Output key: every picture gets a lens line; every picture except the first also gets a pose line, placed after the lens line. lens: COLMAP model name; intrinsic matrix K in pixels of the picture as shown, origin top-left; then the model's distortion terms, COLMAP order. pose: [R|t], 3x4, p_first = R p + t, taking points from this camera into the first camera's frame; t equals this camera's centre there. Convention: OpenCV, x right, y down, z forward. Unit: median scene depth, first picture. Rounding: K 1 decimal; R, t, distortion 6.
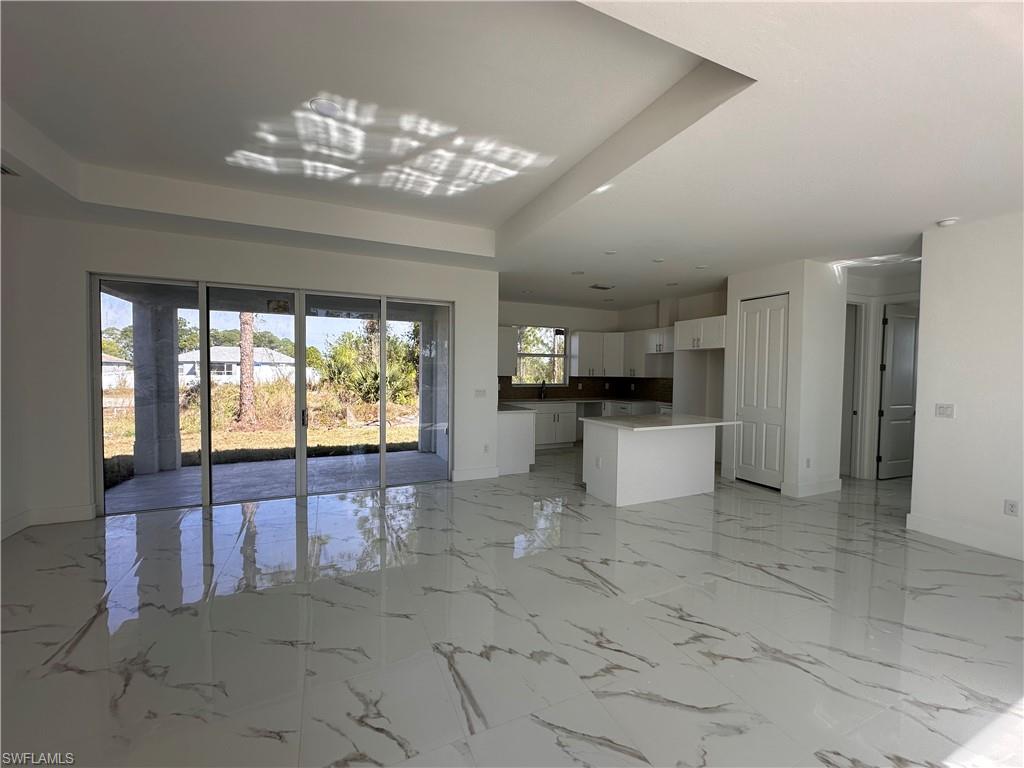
lens RADIAL K [[408.3, 0, 512.3], [0, 408.3, 384.9], [0, 0, 1]] dist [-0.001370, 0.000149]
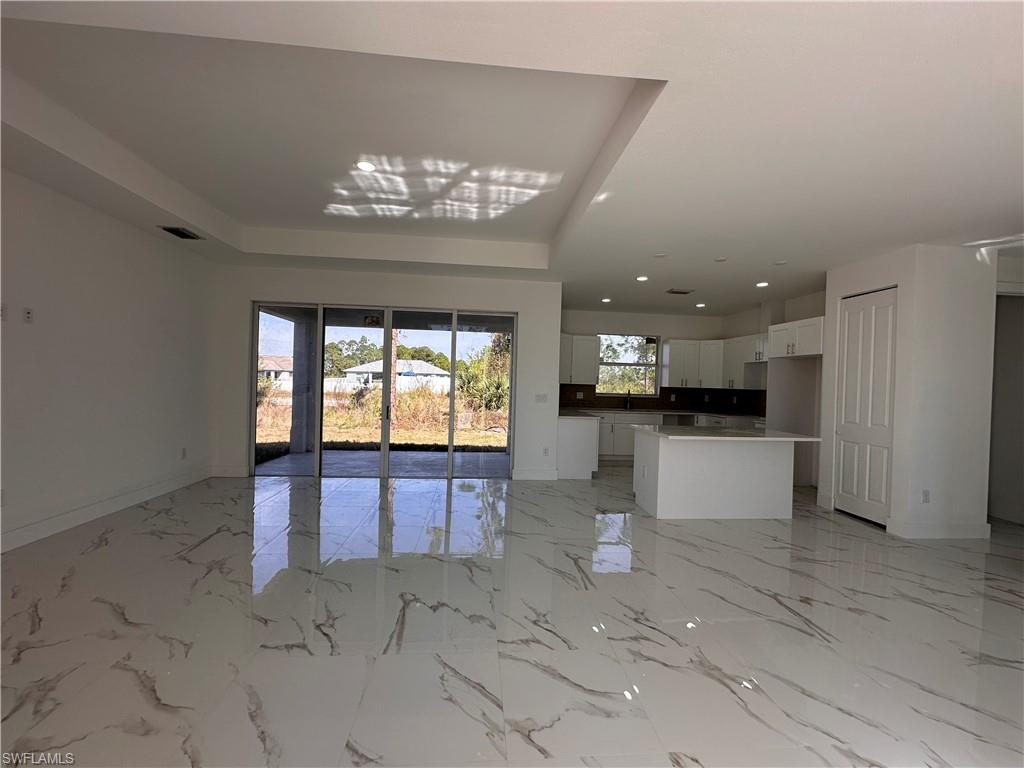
lens RADIAL K [[409.8, 0, 511.7], [0, 409.8, 384.8], [0, 0, 1]] dist [-0.002637, 0.000484]
pose [[0.943897, 0.019577, -0.329658, 0.202646], [-0.030552, 0.999137, -0.028146, 0.018826], [0.328823, 0.036638, 0.943681, -0.023288]]
